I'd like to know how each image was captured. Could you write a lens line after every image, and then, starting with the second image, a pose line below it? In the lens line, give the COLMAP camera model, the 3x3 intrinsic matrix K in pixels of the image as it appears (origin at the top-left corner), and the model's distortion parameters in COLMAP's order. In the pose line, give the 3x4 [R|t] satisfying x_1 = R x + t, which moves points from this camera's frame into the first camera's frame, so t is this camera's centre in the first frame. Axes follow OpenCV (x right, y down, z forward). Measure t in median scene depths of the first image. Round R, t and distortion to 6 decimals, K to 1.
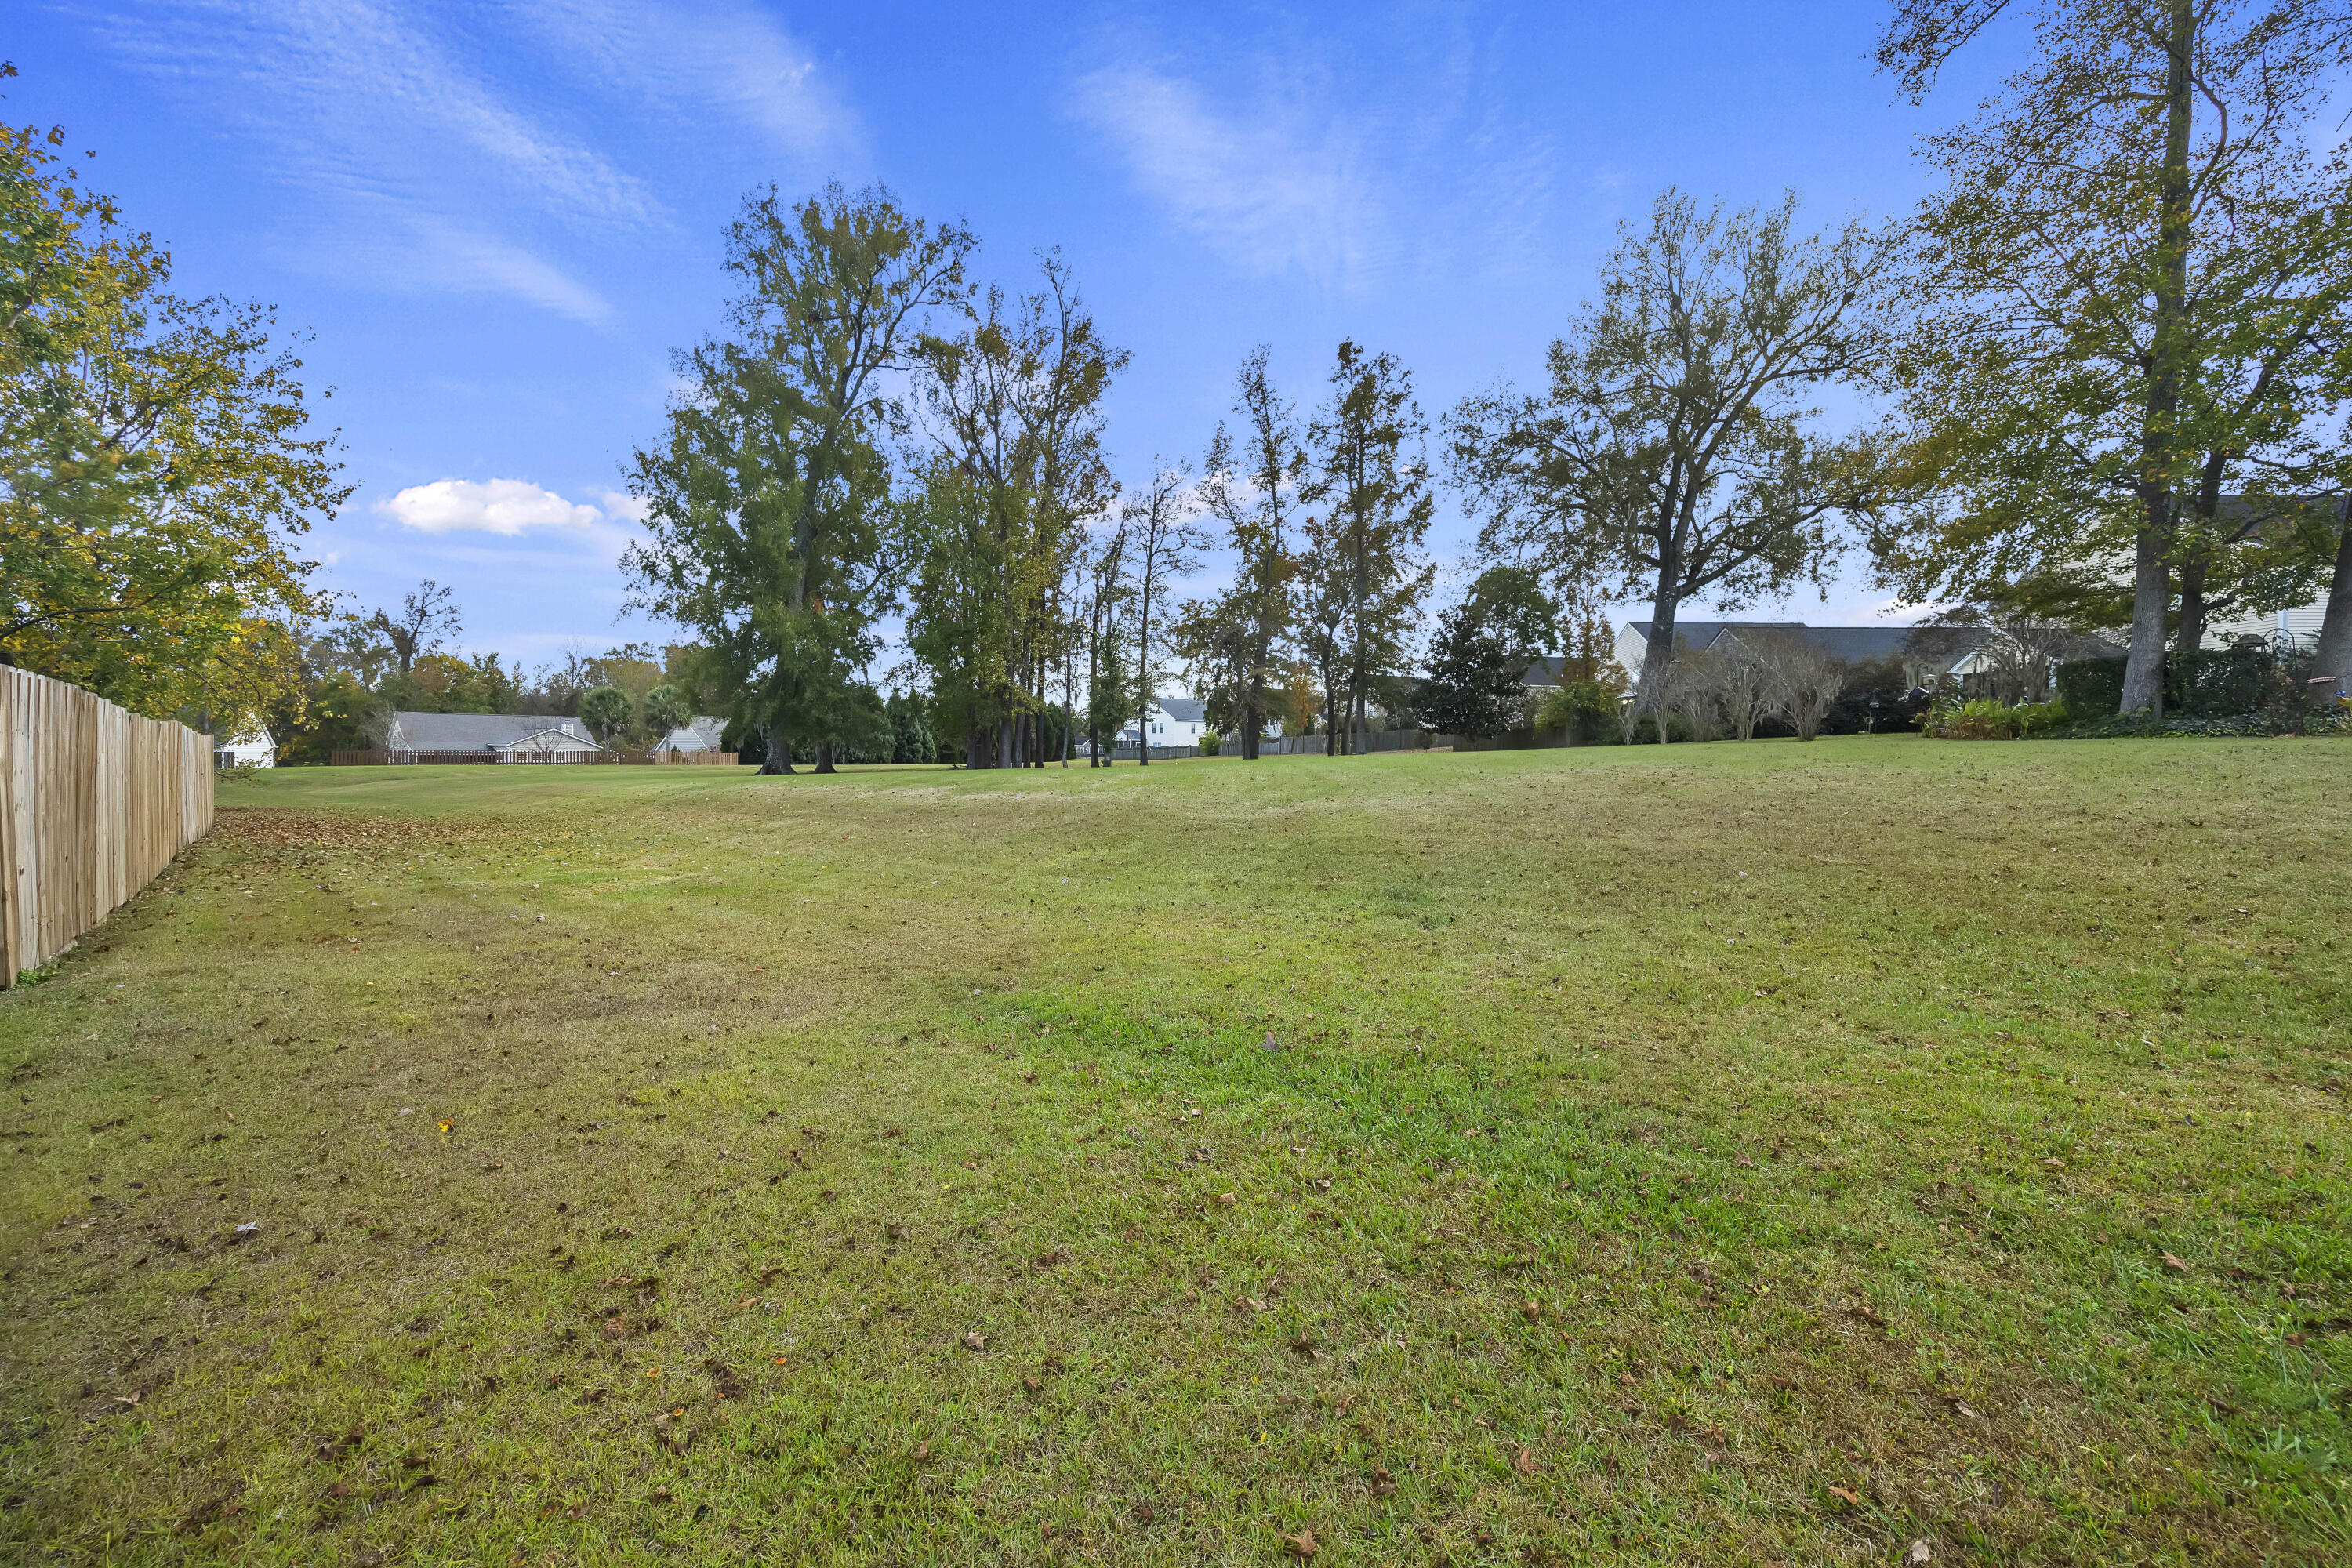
lens RADIAL K [[959.5, 0, 1199.3], [0, 959.5, 779.0], [0, 0, 1]] dist [-0.002991, -0.000531]
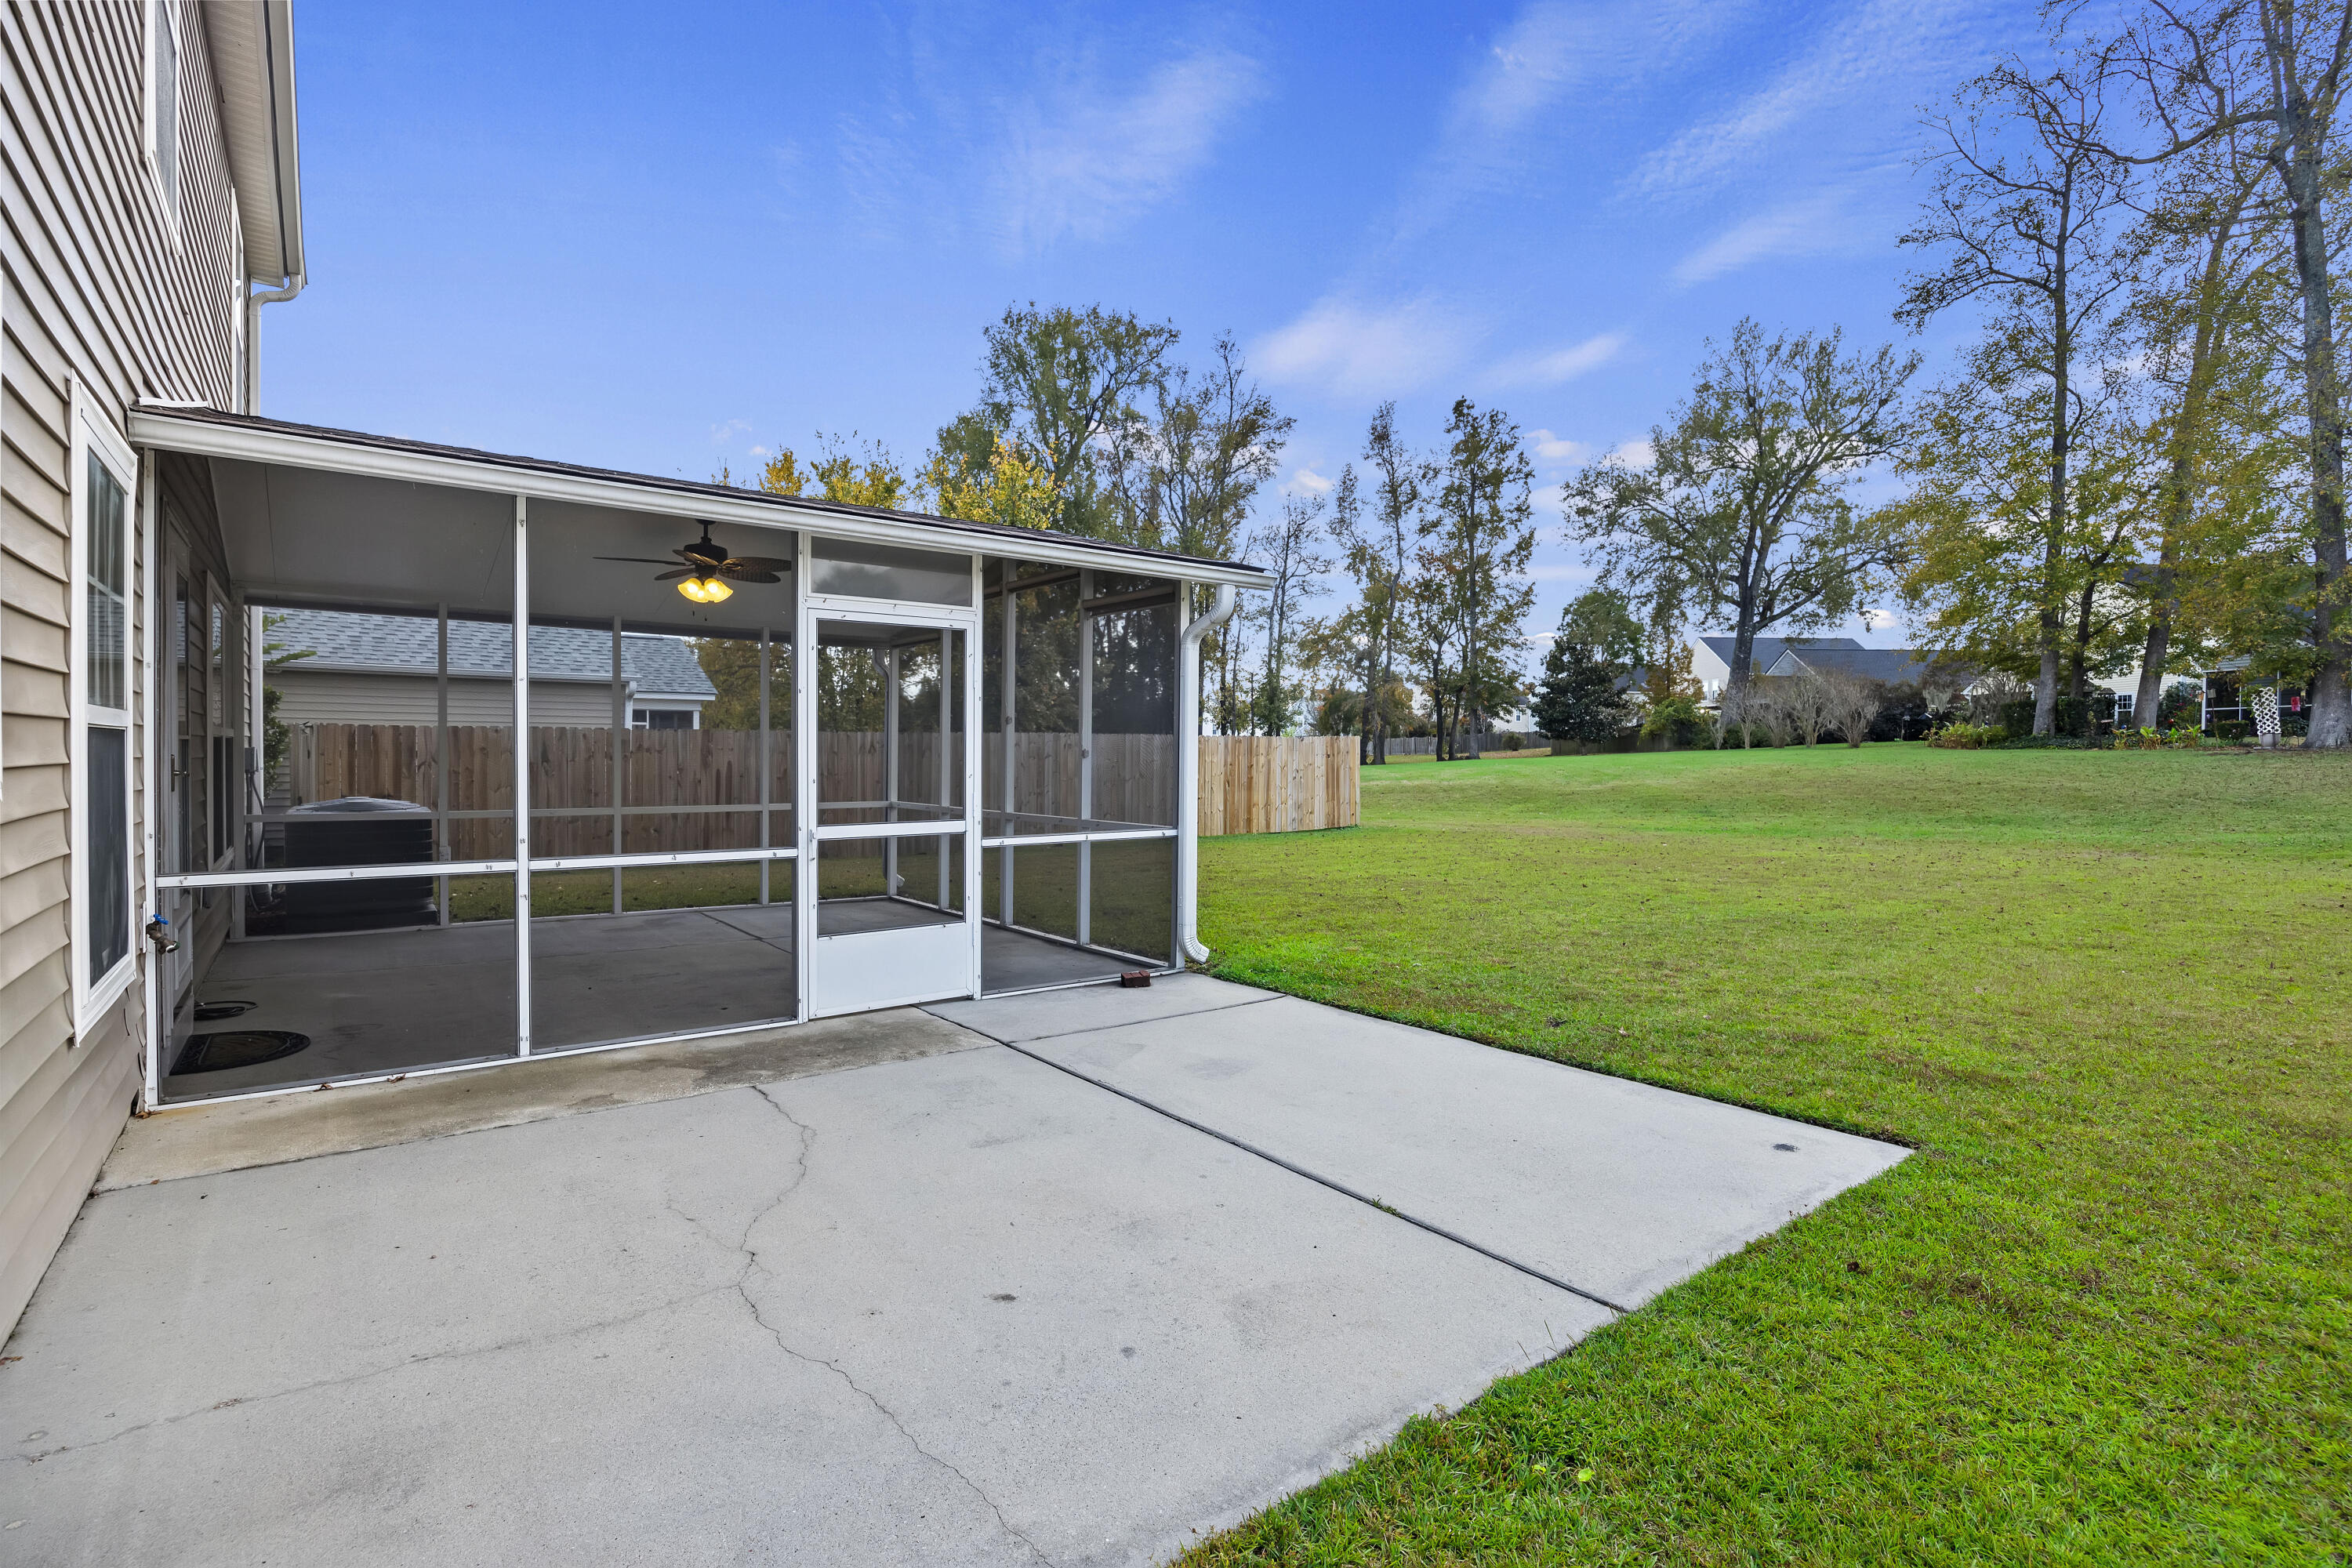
lens RADIAL K [[1109.2, 0, 1205.5], [0, 1109.2, 766.1], [0, 0, 1]] dist [-0.002251, 0.000193]
pose [[0.999559, -0.003235, 0.029511, -0.194730], [0.003689, 0.999875, -0.015345, 0.004610], [-0.029458, 0.015447, 0.999447, -0.317011]]
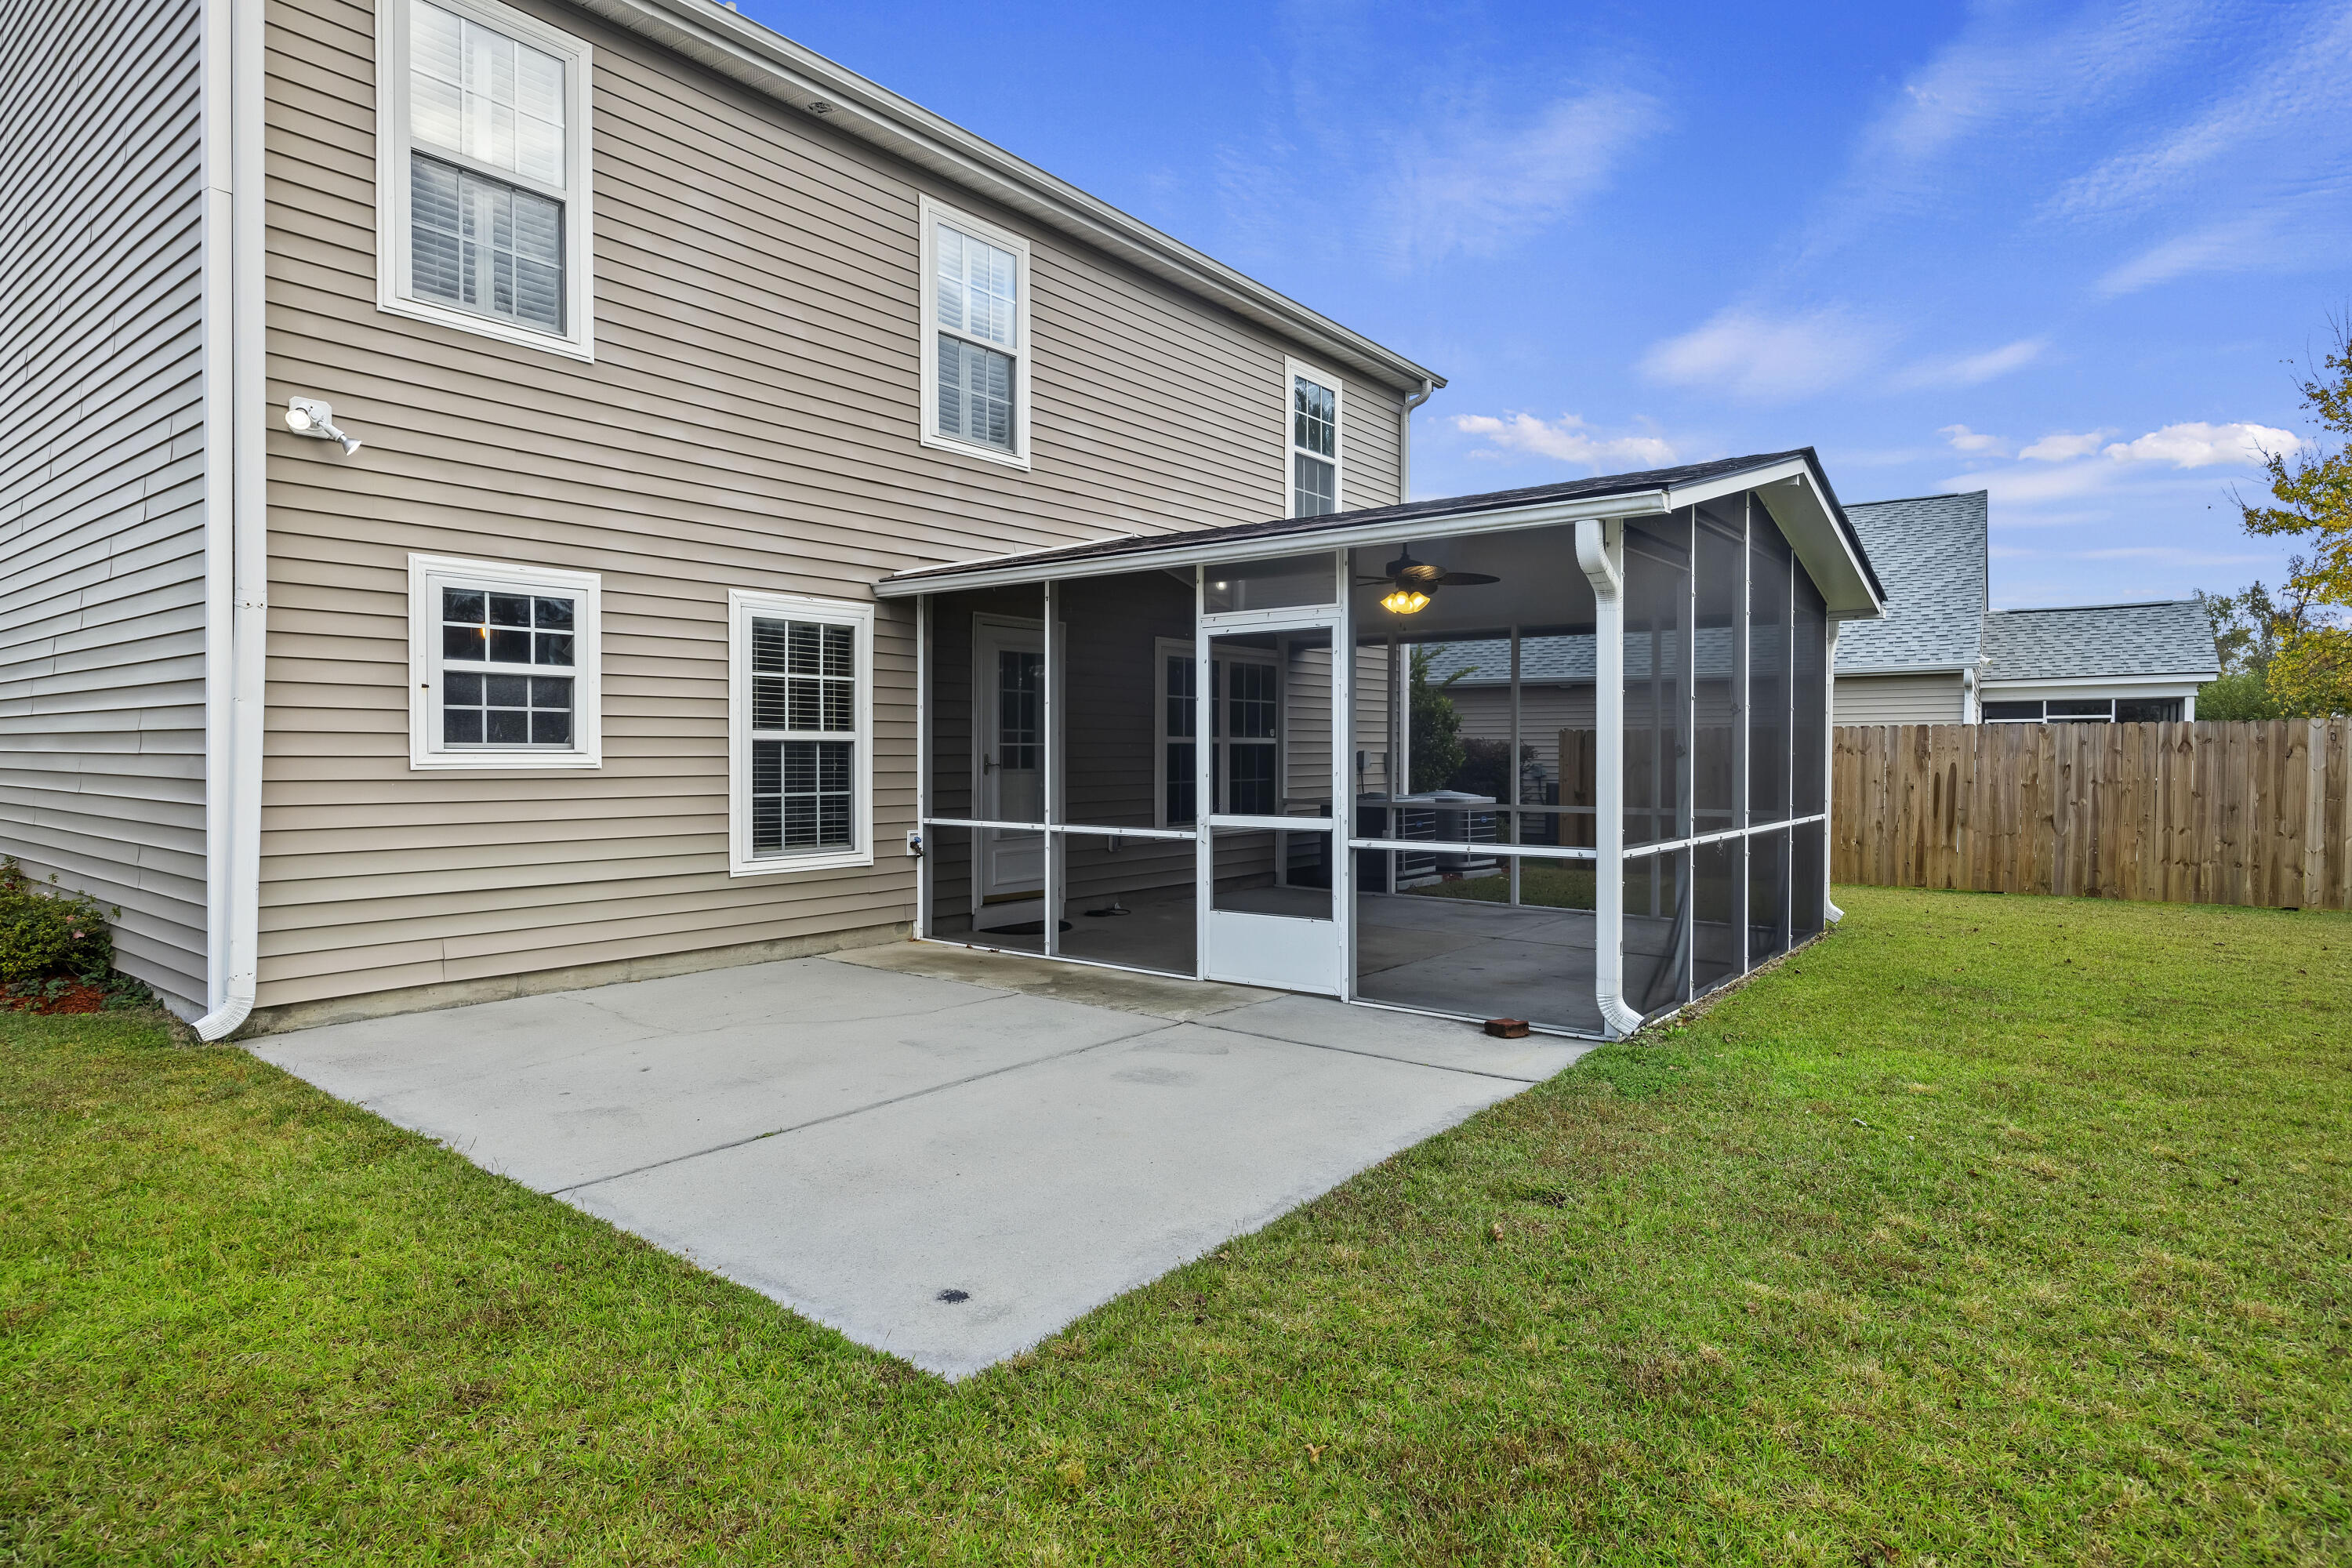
lens RADIAL K [[1265.9, 0, 1178.9], [0, 1265.9, 777.5], [0, 0, 1]] dist [-0.004686, 0.000544]
pose [[0.267706, 0.011338, -0.963434, -0.098283], [-0.022917, 0.999723, 0.005397, 0.003826], [0.963228, 0.020634, 0.267892, -0.253678]]
